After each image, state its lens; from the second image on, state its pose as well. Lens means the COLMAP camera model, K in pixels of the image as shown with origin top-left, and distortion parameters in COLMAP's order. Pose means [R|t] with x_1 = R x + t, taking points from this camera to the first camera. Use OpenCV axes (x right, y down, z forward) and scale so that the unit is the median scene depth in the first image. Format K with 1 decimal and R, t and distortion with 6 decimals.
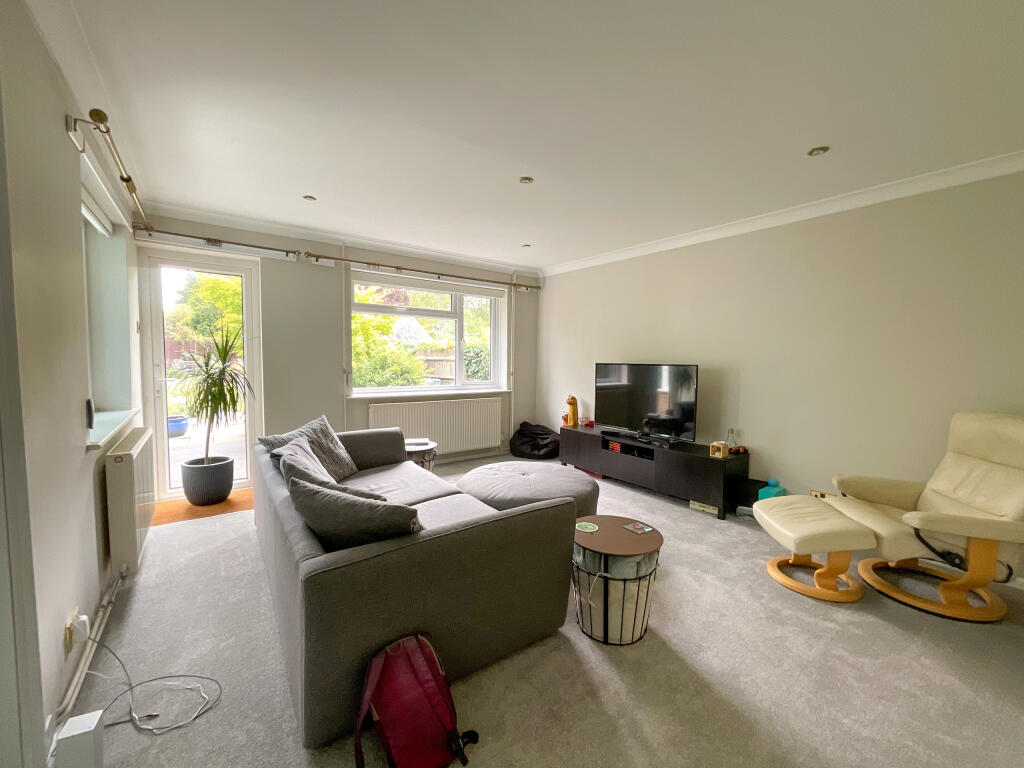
lens RADIAL K [[412.9, 0, 512.0], [0, 412.9, 384.0], [0, 0, 1]] dist [-0.000326, -0.000032]
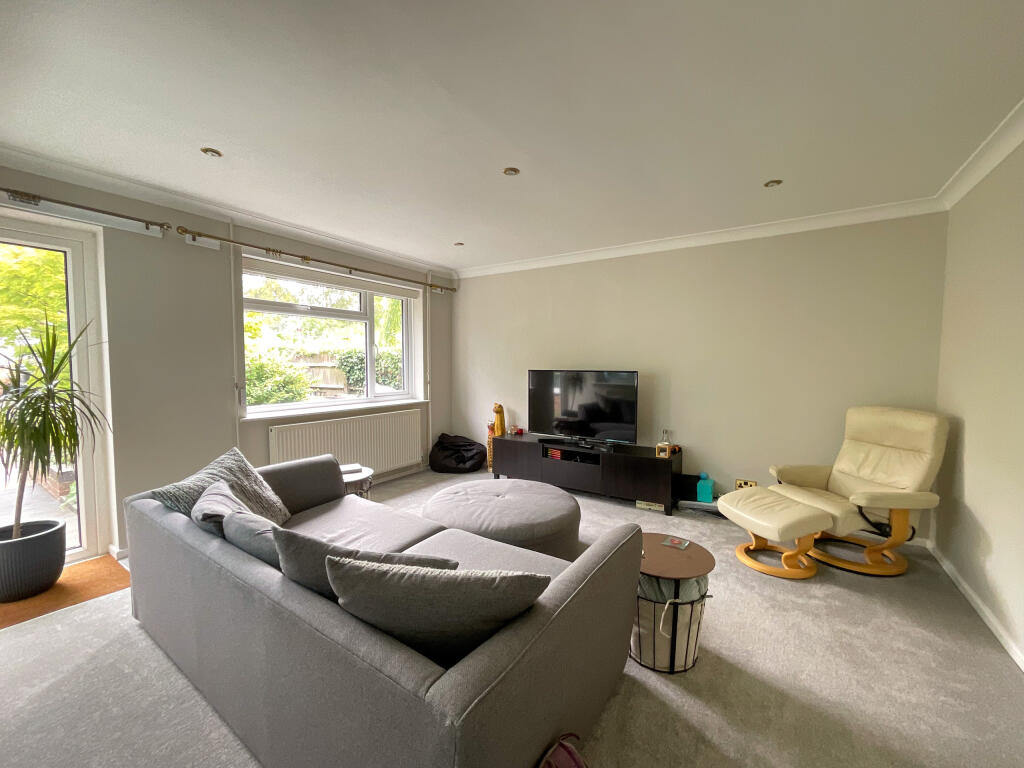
lens RADIAL K [[412.9, 0, 512.0], [0, 412.9, 384.0], [0, 0, 1]] dist [-0.000326, -0.000032]
pose [[0.940411, -0.026960, 0.338969, -0.214456], [0.029603, 0.999558, -0.002627, -0.020161], [-0.338748, 0.012505, 0.940794, 0.117637]]
